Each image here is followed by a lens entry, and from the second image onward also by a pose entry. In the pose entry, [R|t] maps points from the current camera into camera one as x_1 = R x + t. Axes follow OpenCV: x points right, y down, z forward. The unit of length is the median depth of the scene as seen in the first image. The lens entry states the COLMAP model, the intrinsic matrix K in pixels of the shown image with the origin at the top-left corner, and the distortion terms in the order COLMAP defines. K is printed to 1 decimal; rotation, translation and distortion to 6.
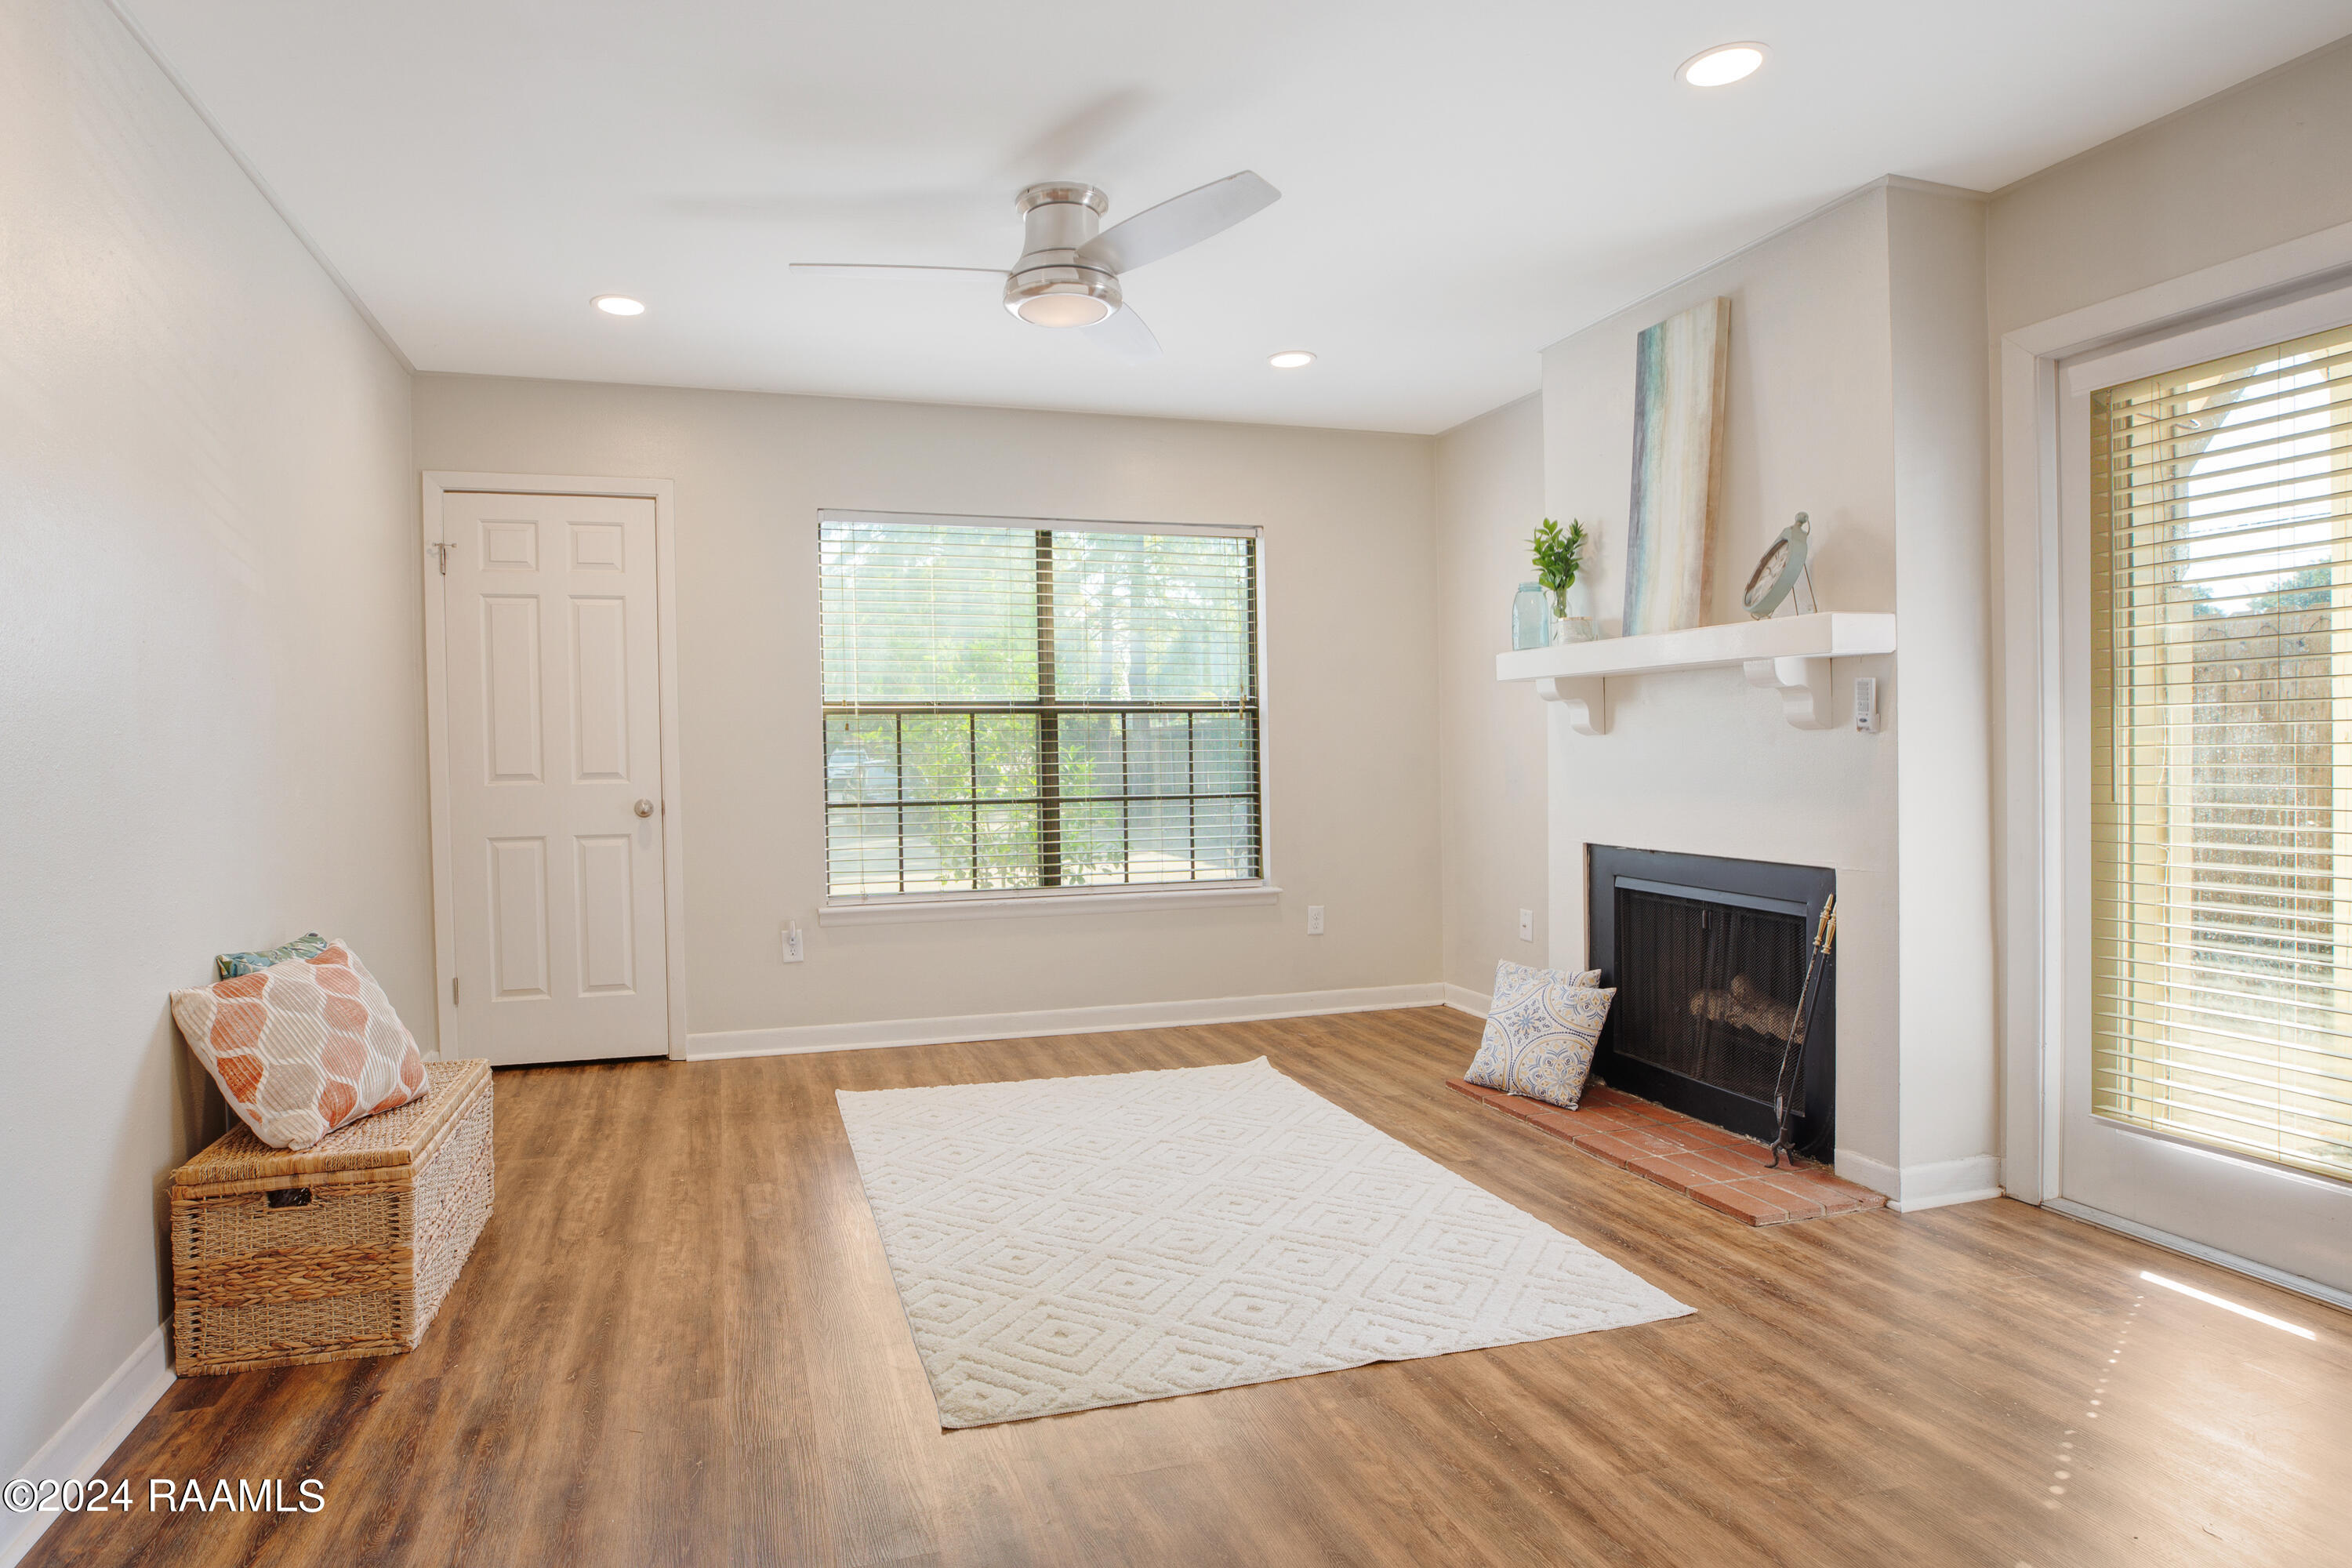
lens RADIAL K [[1111.1, 0, 1186.4], [0, 1111.1, 777.0], [0, 0, 1]] dist [-0.029997, 0.001524]
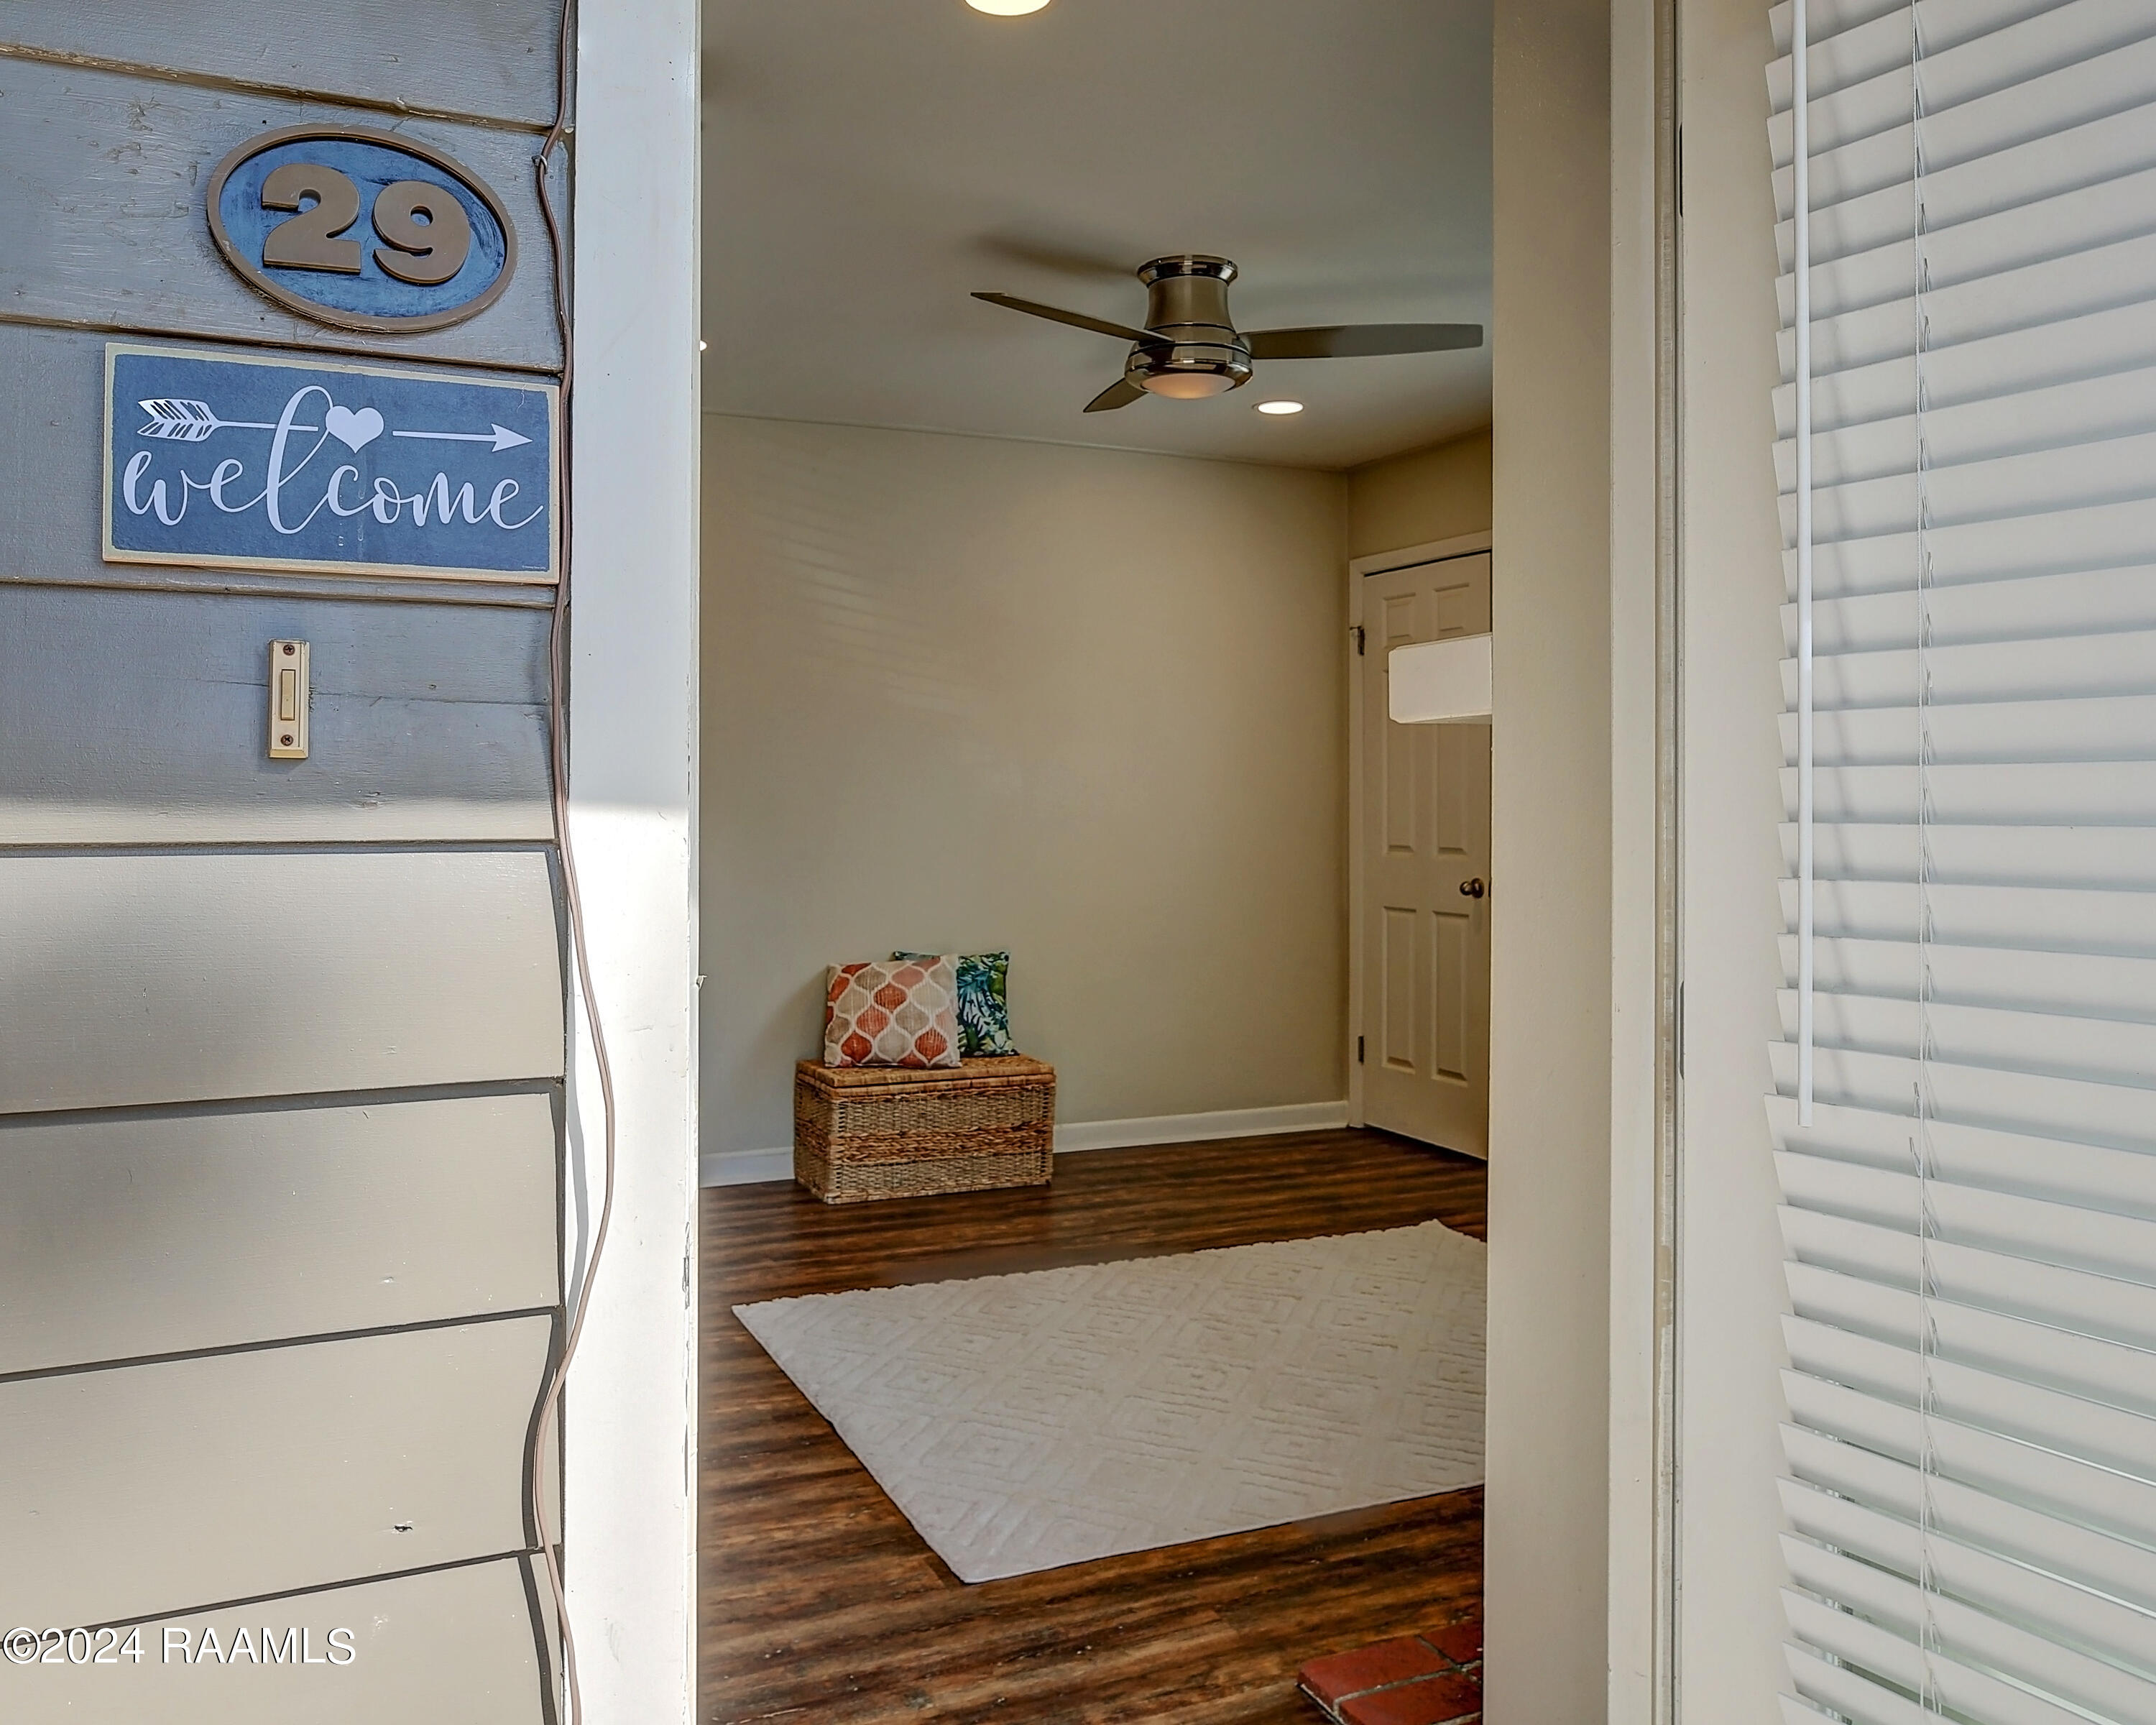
lens RADIAL K [[1712.6, 0, 1077.6], [0, 1712.6, 806.4], [0, 0, 1]] dist [0.001043, 0.003471]
pose [[0.168945, 0.020025, -0.985422, 0.893399], [-0.026282, 0.999530, 0.015805, -0.053891], [0.985275, 0.023229, 0.169392, 0.446950]]
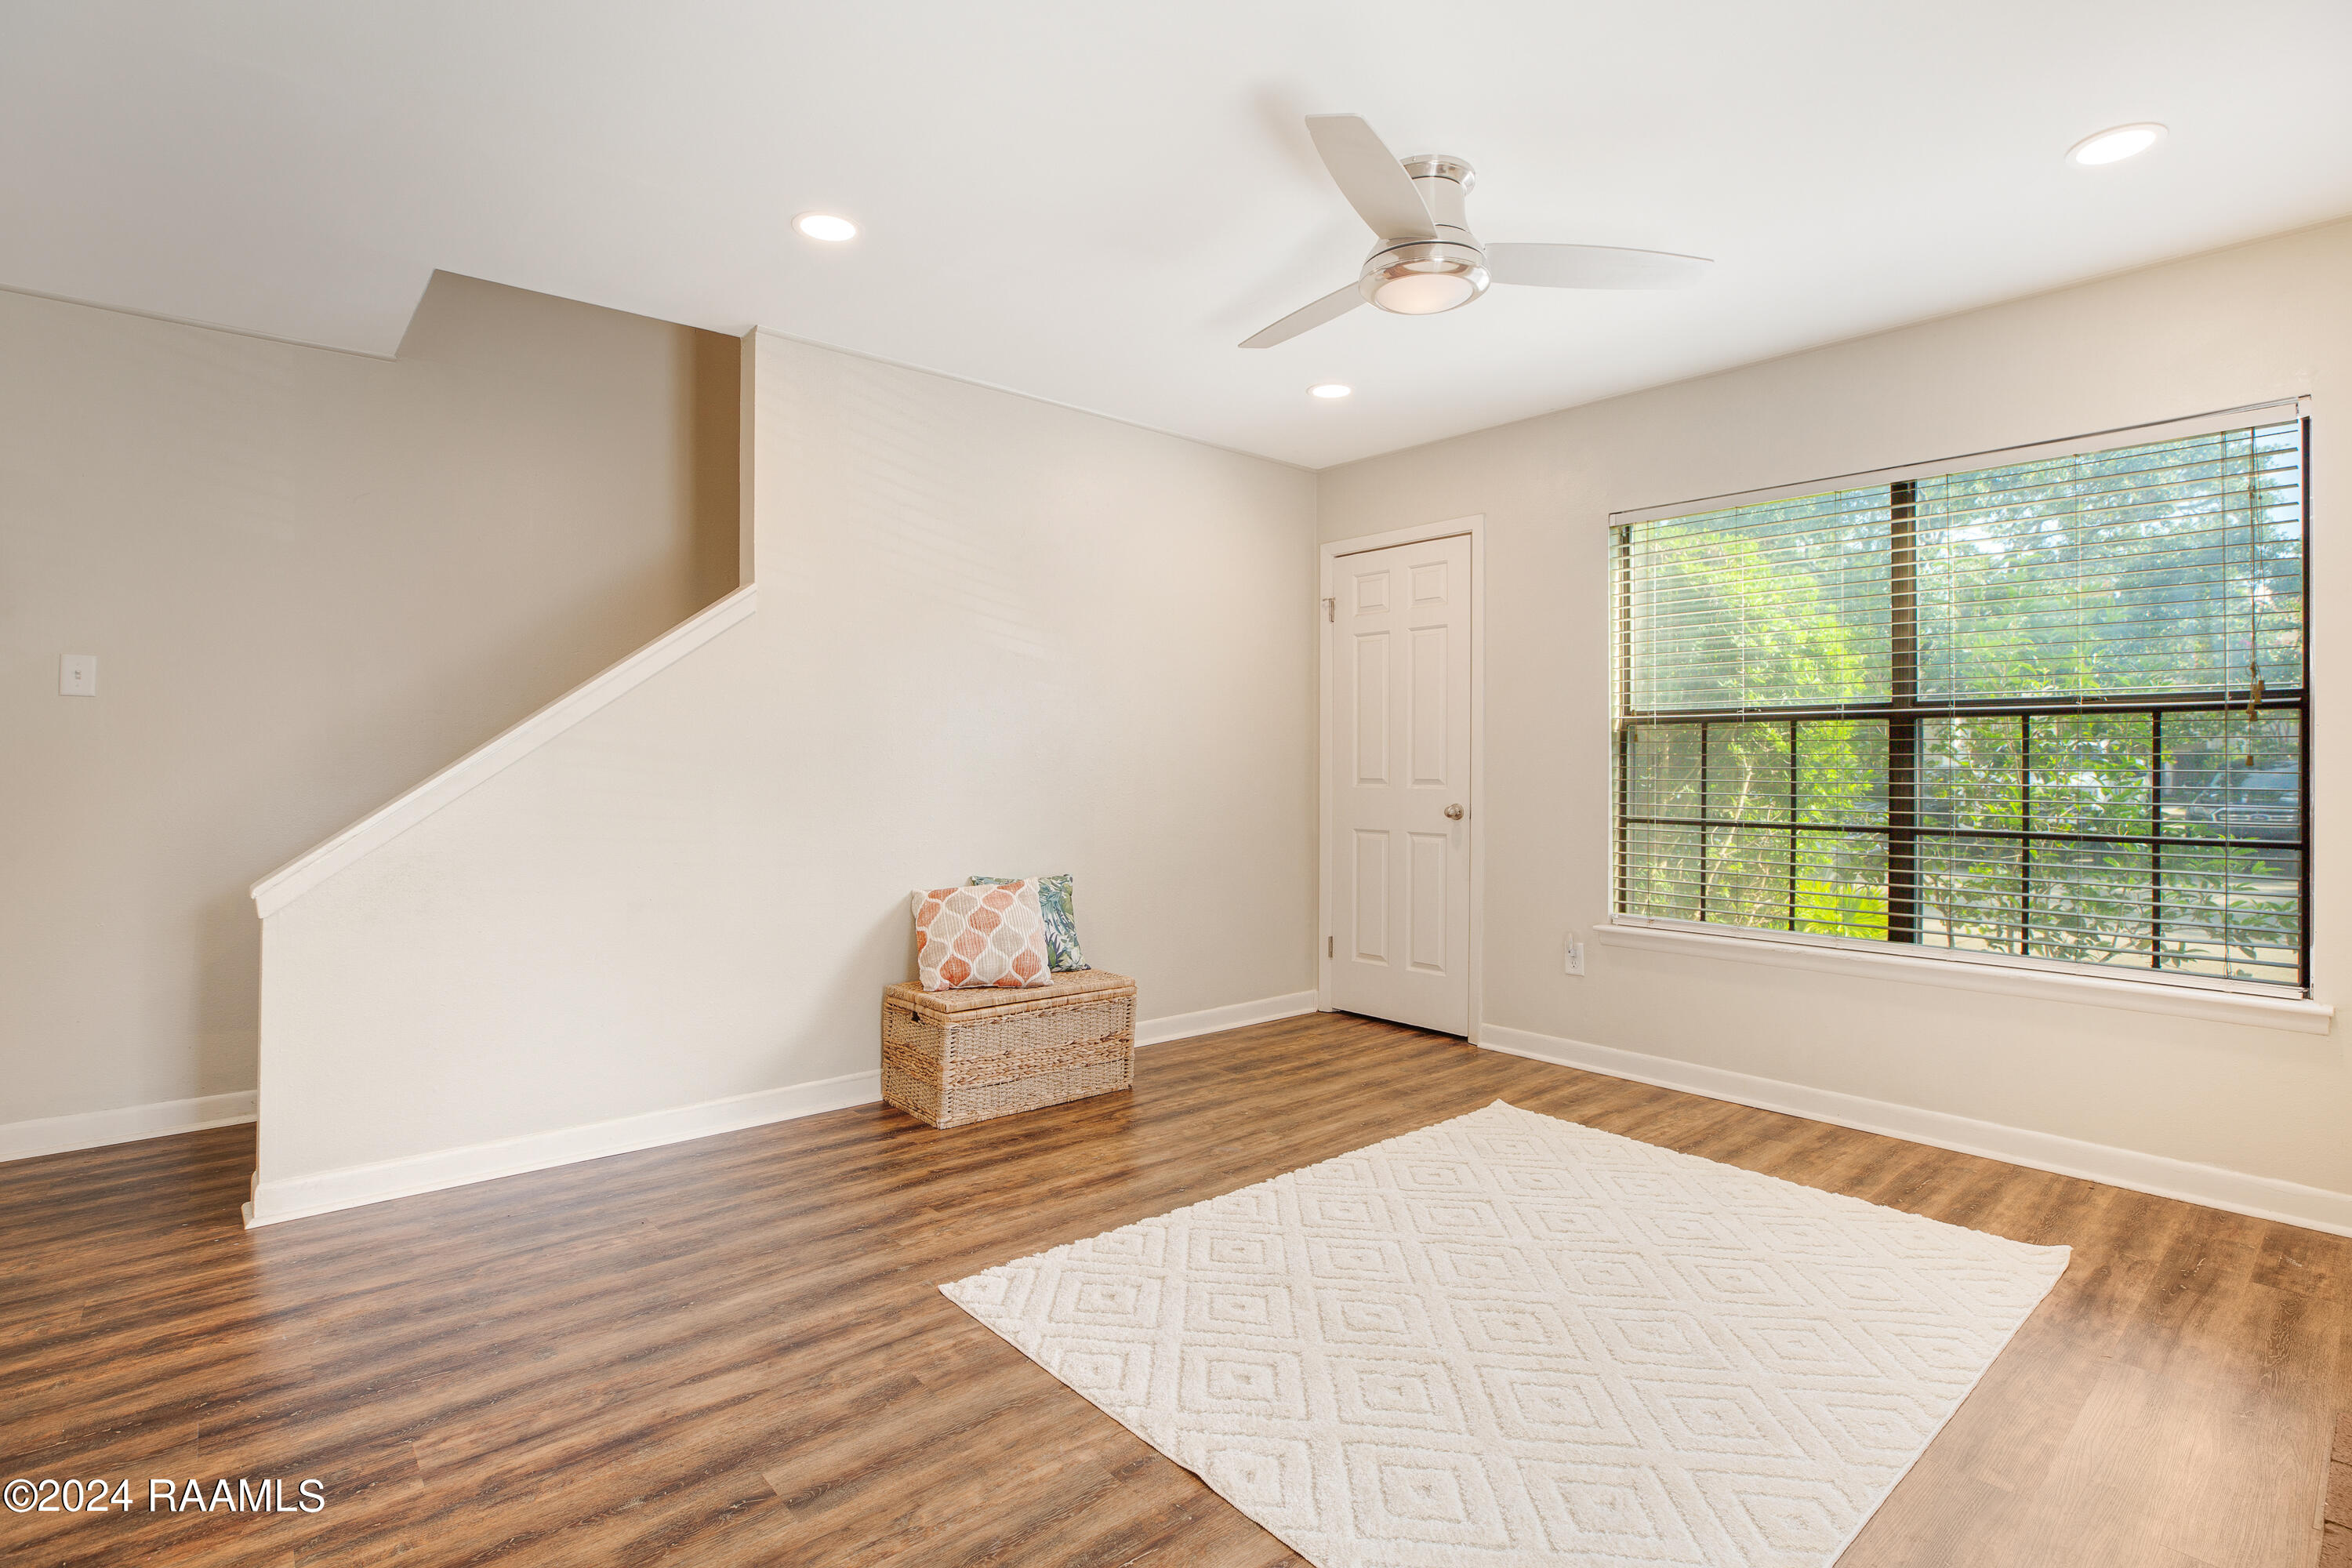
lens RADIAL K [[1111.1, 0, 1186.4], [0, 1111.1, 777.0], [0, 0, 1]] dist [-0.029997, 0.001524]
pose [[0.441108, 0.022990, -0.897159, 0.442880], [-0.031162, 0.999461, 0.010290, -0.011559], [0.896913, 0.023418, 0.441587, 0.285494]]
